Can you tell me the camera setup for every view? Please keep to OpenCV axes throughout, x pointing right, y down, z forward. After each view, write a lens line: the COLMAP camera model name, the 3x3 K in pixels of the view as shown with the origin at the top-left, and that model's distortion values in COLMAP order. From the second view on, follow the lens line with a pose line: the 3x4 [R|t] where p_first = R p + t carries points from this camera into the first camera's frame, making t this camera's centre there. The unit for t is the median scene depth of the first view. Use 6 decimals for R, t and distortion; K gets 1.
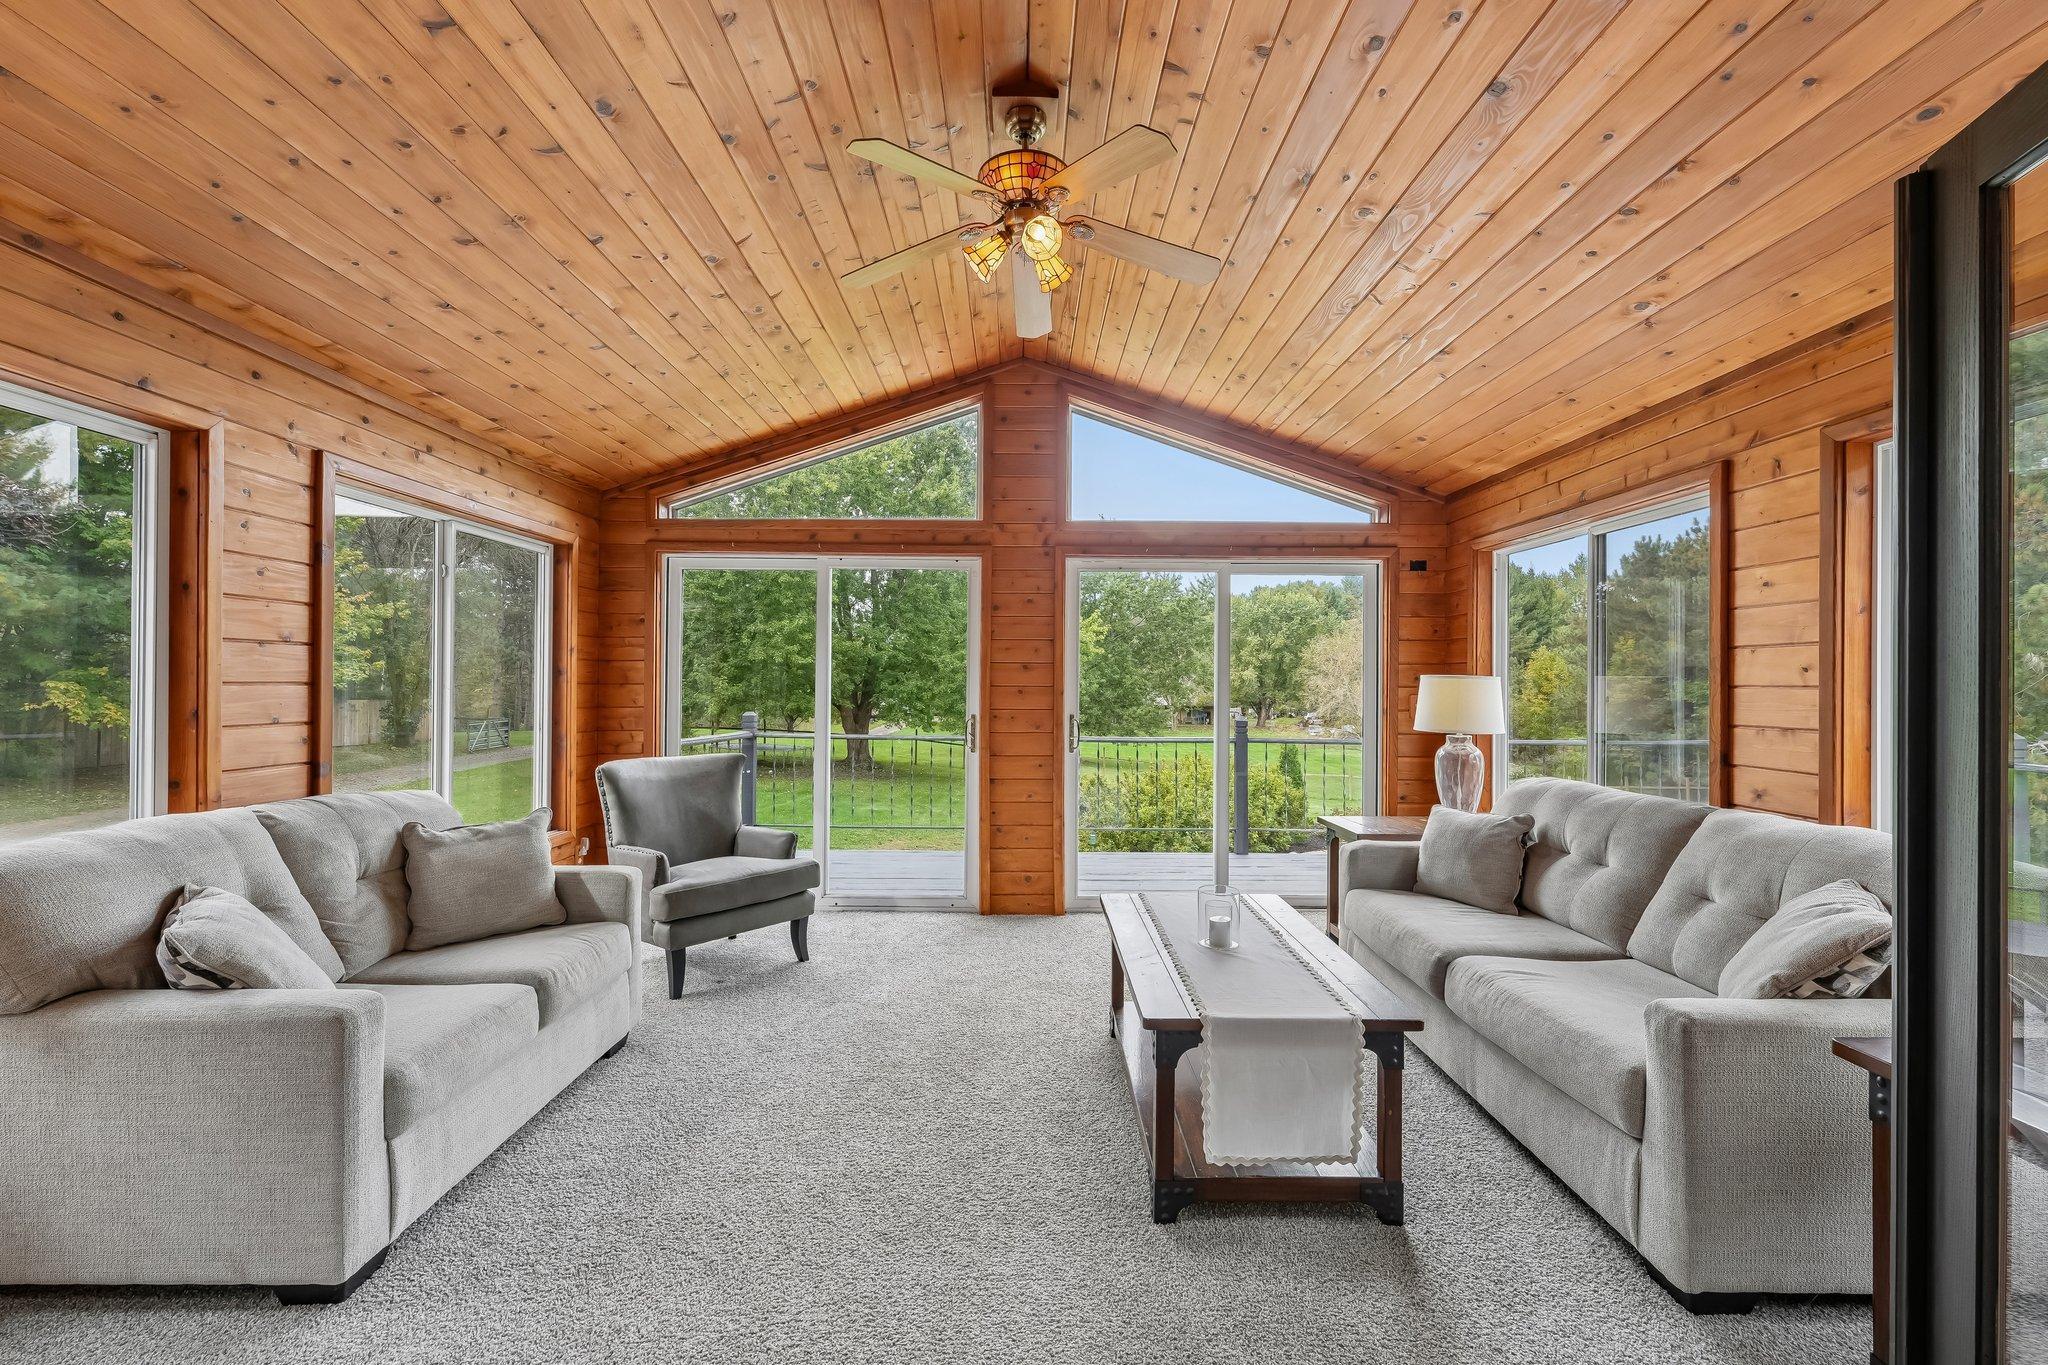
lens RADIAL K [[825.6, 0, 1026.0], [0, 825.6, 671.6], [0, 0, 1]] dist [-0.000140, 0.000032]
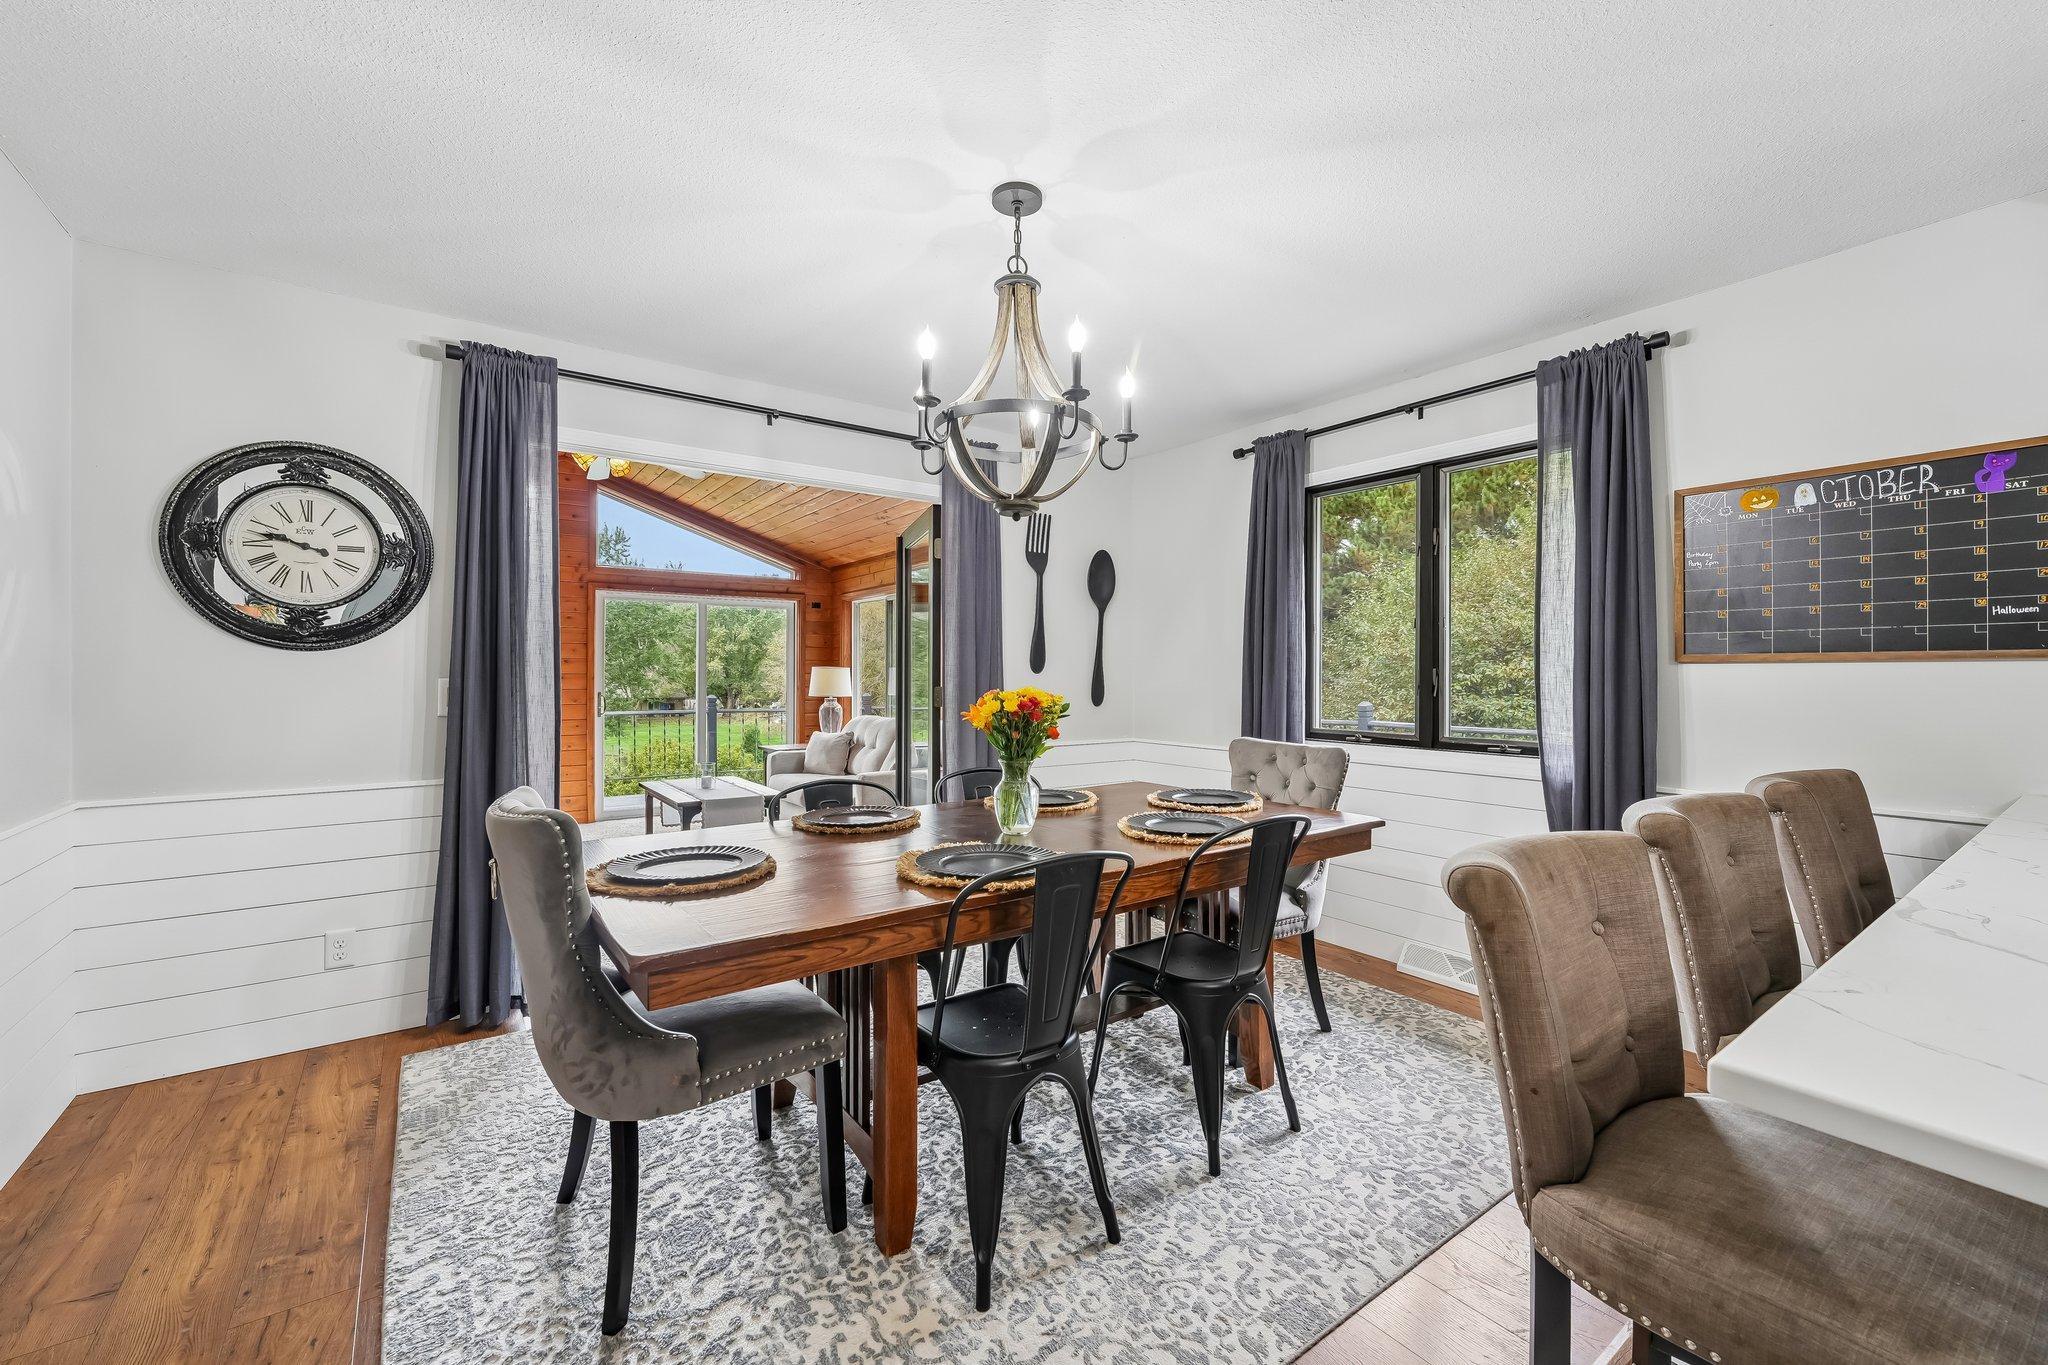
lens RADIAL K [[825.6, 0, 1026.0], [0, 825.6, 671.6], [0, 0, 1]] dist [-0.000140, 0.000032]
pose [[0.811208, -0.002589, 0.584752, -0.200368], [-0.003748, 0.999947, 0.009627, -0.004208], [-0.584745, -0.010001, 0.811155, -0.711795]]
